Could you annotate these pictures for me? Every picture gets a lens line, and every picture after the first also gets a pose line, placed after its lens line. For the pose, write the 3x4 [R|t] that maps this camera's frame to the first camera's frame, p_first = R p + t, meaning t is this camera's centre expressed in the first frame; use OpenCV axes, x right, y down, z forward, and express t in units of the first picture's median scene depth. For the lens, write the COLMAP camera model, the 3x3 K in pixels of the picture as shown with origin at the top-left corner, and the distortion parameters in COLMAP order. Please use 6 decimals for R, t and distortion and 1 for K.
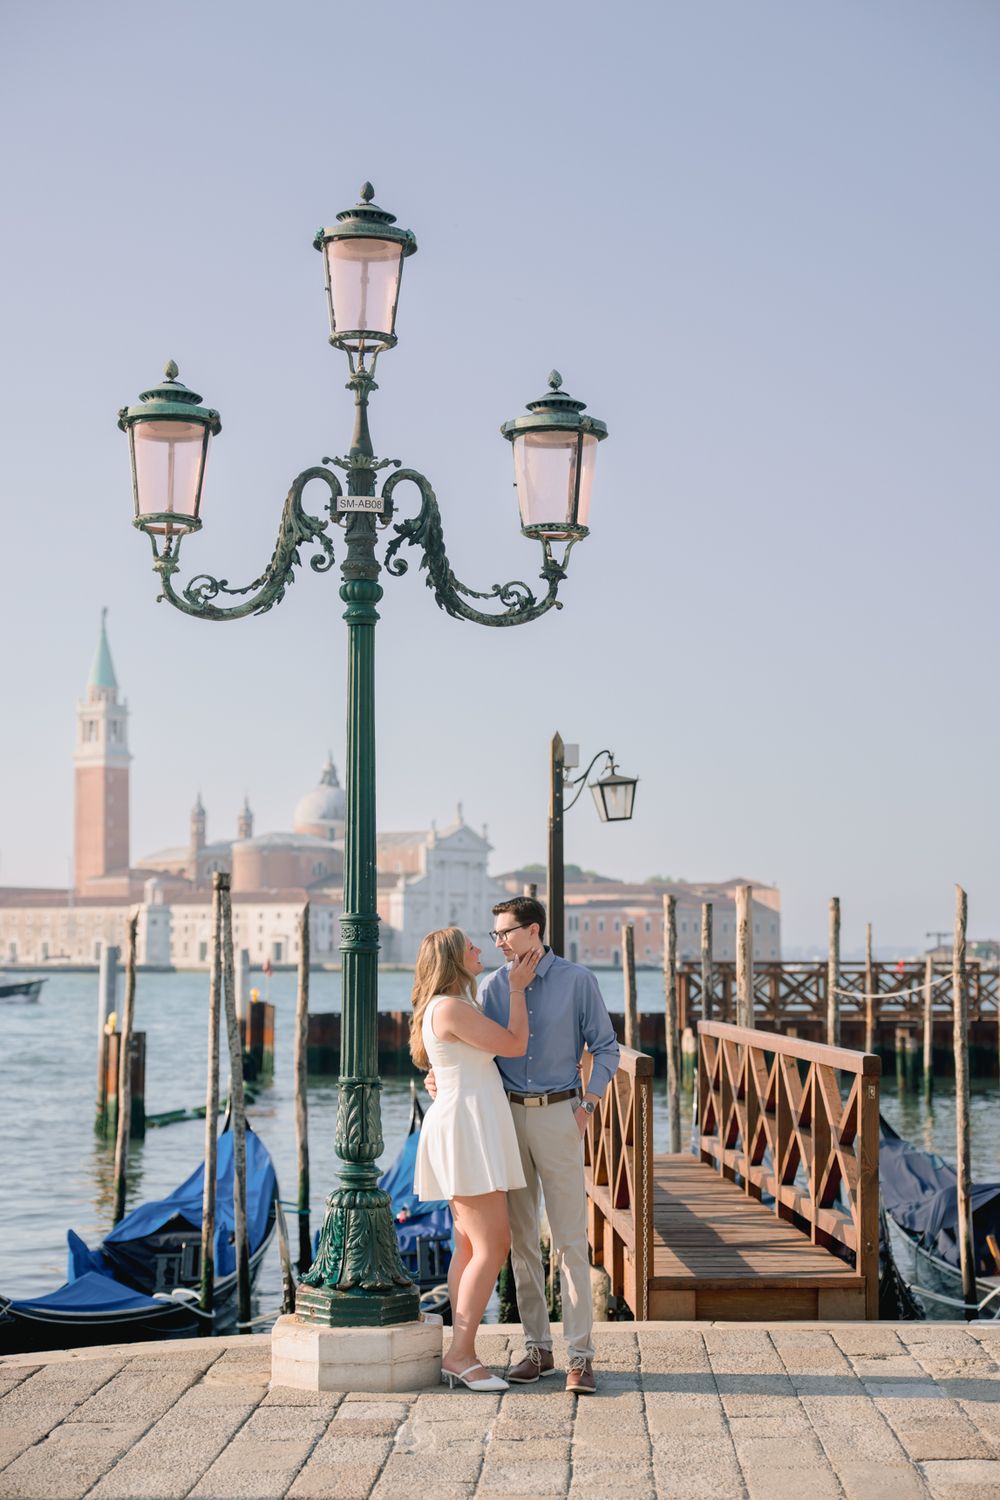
lens RADIAL K [[2464.9, 0, 499.0], [0, 2464.9, 748.3], [0, 0, 1]] dist [0.011863, 0.000000]
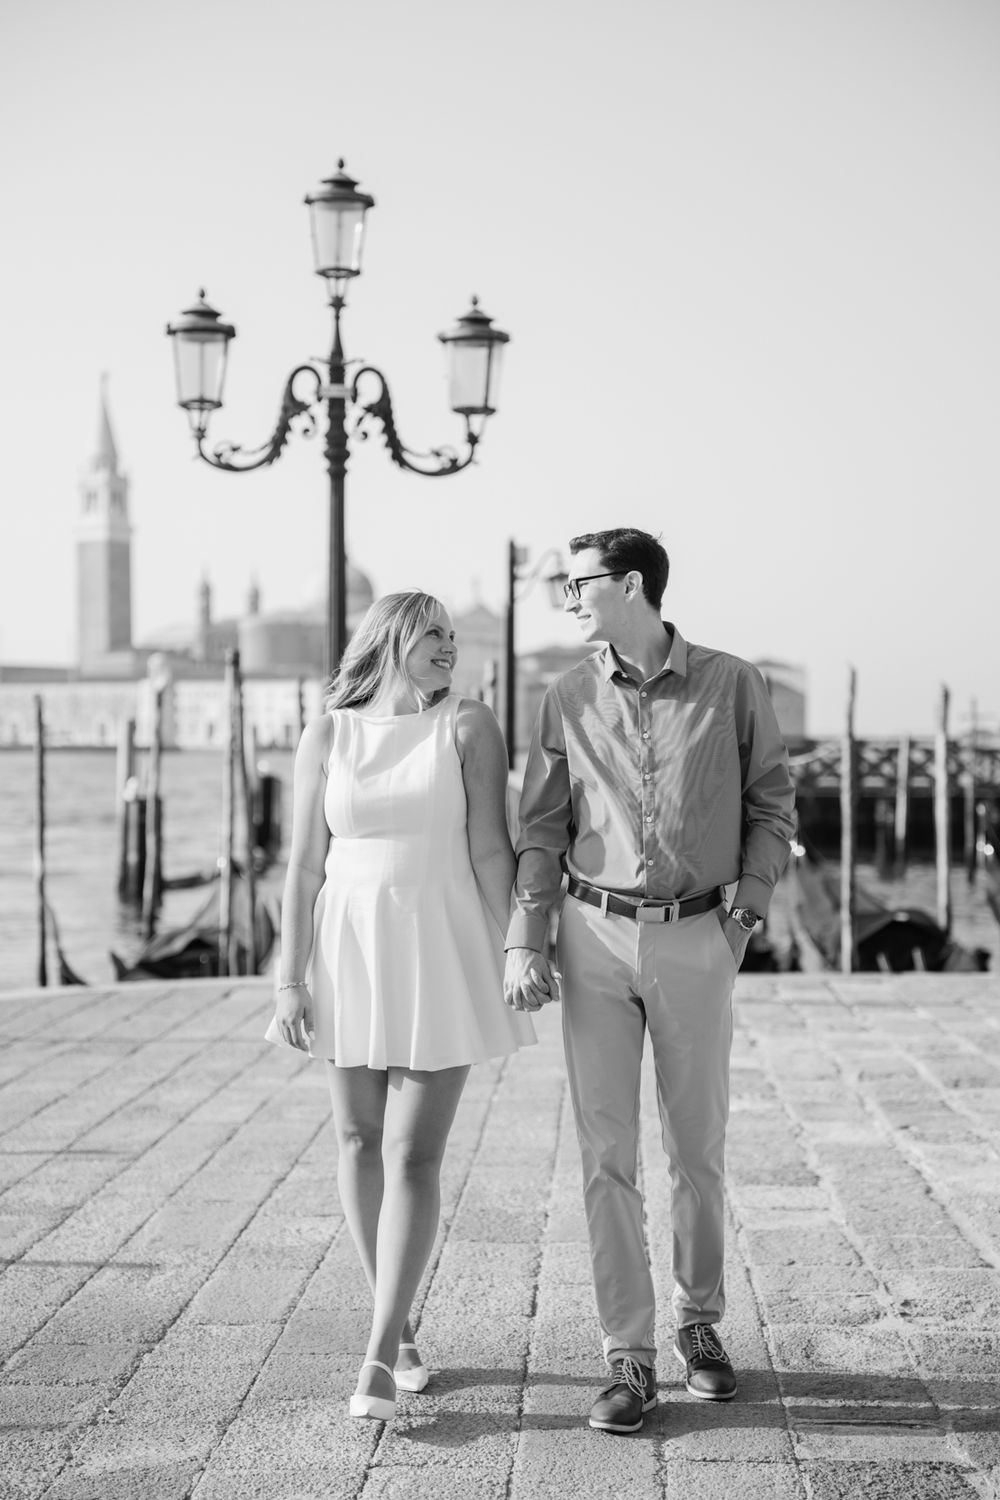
lens RADIAL K [[2658.3, 0, 508.3], [0, 2658.3, 754.8], [0, 0, 1]] dist [0.049945, 0.000000]
pose [[0.999970, 0.003420, -0.006886, 0.047949], [-0.002793, 0.996017, 0.089117, -0.024345], [0.007163, -0.089095, 0.995997, -0.479444]]
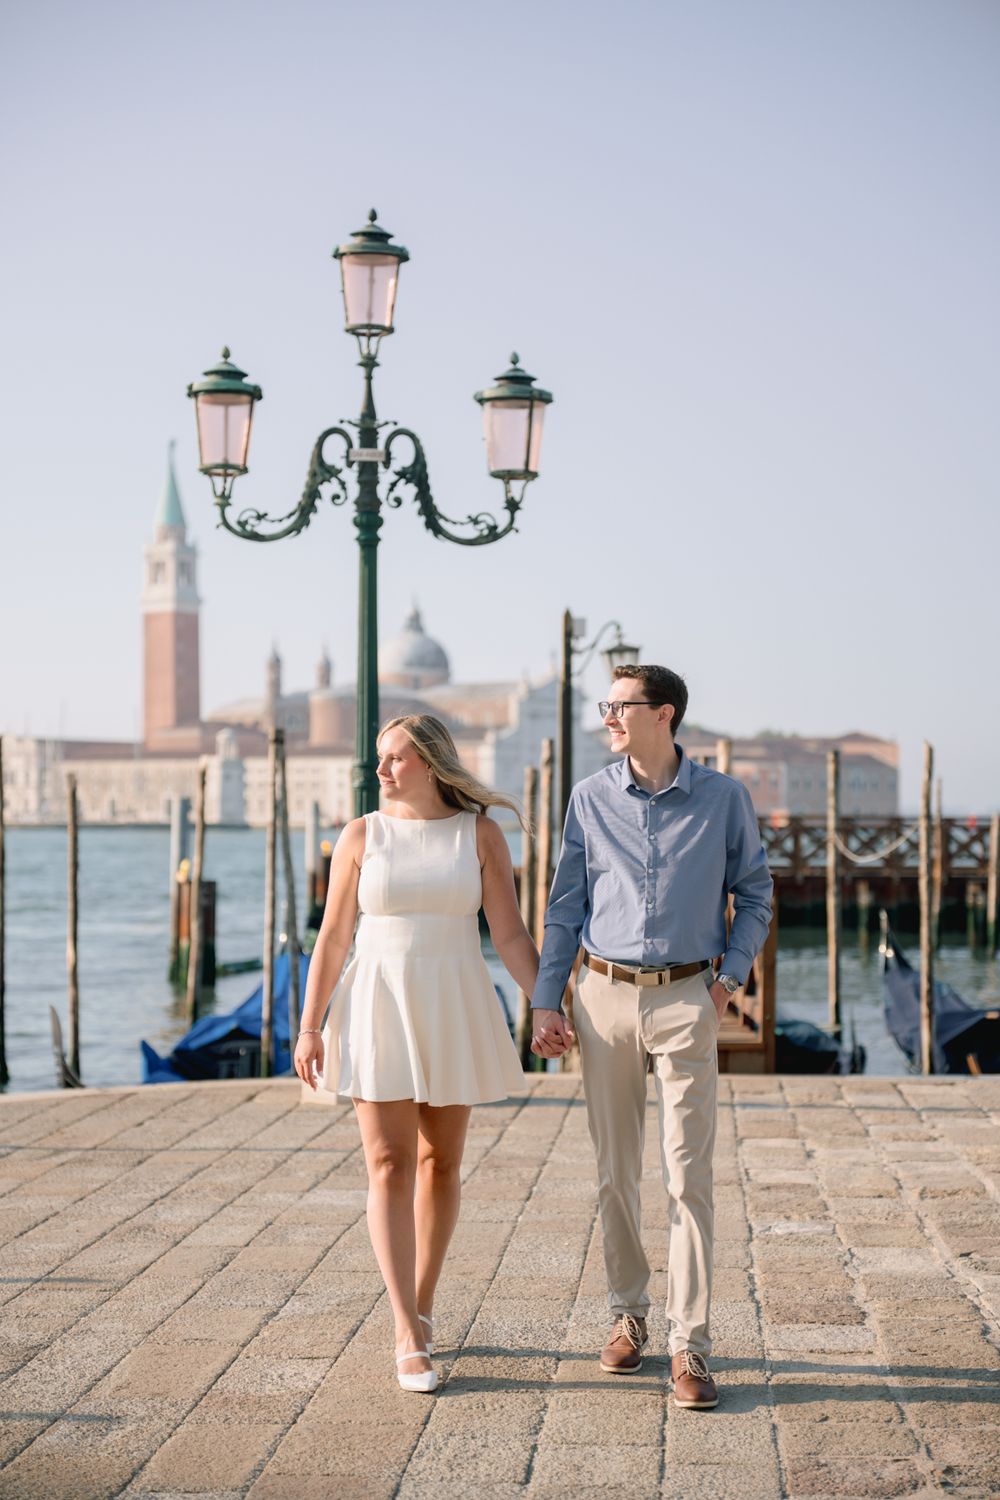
lens RADIAL K [[2744.9, 0, 499.3], [0, 2744.9, 751.2], [0, 0, 1]] dist [0.039801, 0.000000]
pose [[0.999176, 0.001887, -0.040543, 0.067289], [0.000553, 0.998193, 0.060089, -0.025095], [0.040583, -0.060062, 0.997369, -0.434119]]
